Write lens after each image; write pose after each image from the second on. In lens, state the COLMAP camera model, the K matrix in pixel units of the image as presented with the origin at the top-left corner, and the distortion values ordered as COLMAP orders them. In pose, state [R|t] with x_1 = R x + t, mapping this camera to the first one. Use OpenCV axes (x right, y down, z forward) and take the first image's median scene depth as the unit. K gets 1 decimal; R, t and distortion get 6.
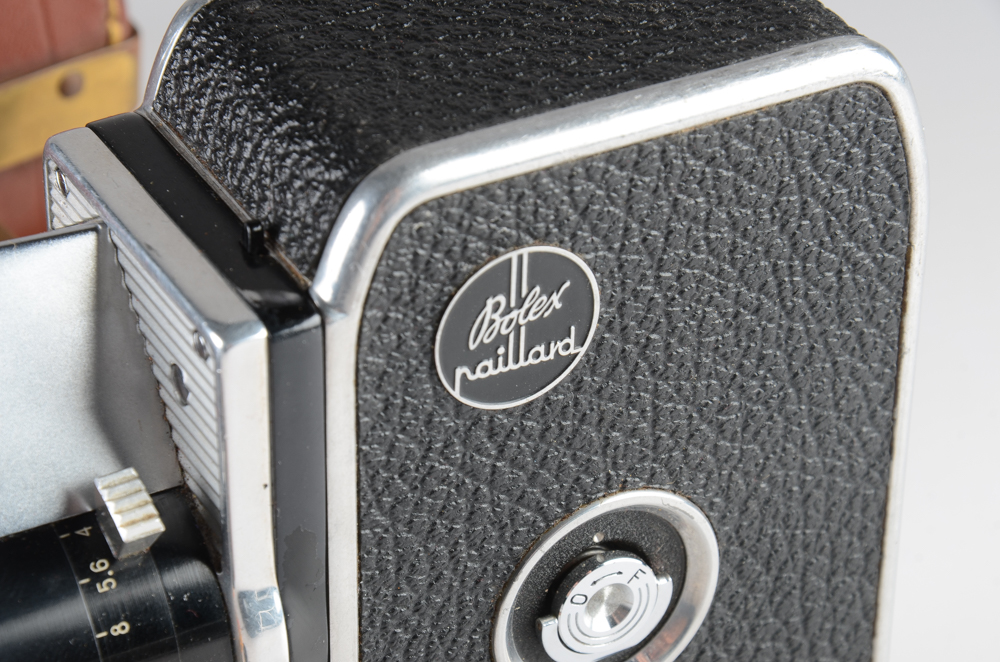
lens RADIAL K [[3662.7, 0, 500.5], [0, 3662.7, 396.1], [0, 0, 1]] dist [0.493312, 4.129426]
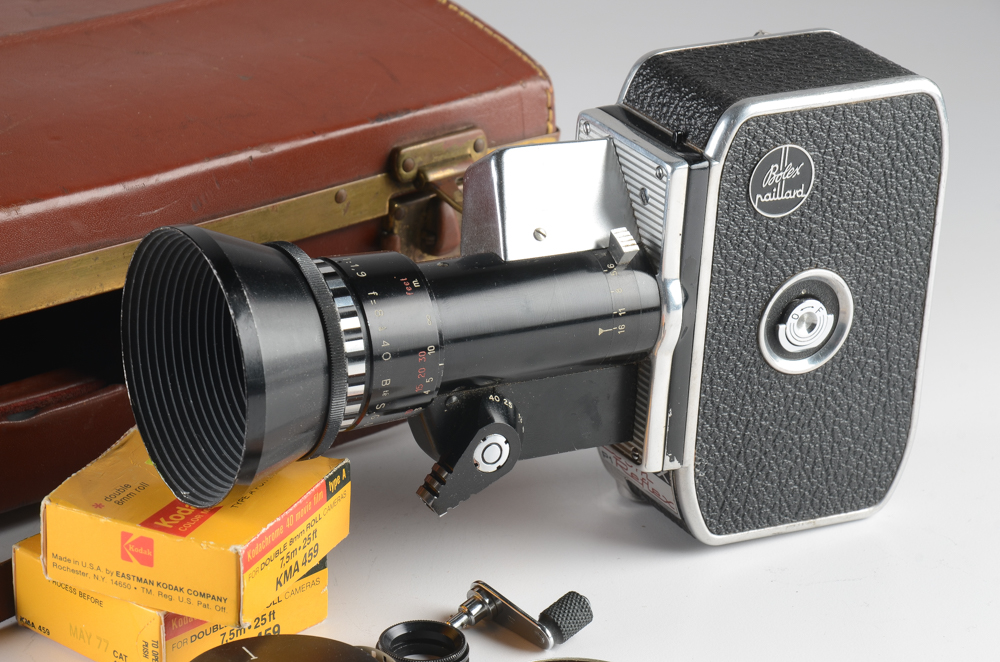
lens RADIAL K [[3662.7, 0, 500.5], [0, 3662.7, 396.1], [0, 0, 1]] dist [0.493312, 4.129426]
pose [[0.999113, 0.037846, 0.018489, -0.220406], [-0.034367, 0.986249, -0.161654, 0.521016], [-0.024353, 0.160875, 0.986674, -1.378075]]
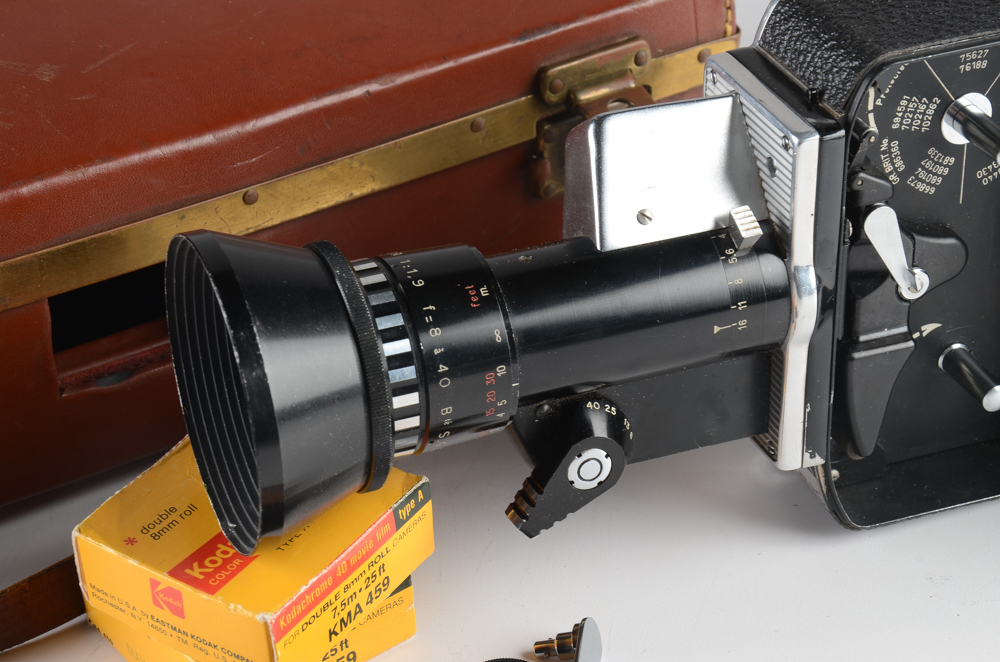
lens RADIAL K [[2552.3, 0, 497.4], [0, 2552.3, 357.5], [0, 0, 1]] dist [0.371866, 0.569569]
pose [[0.990744, 0.041974, -0.129088, -0.047893], [-0.046280, 0.998462, -0.030541, 0.154121], [0.127607, 0.036232, 0.991163, -0.454561]]
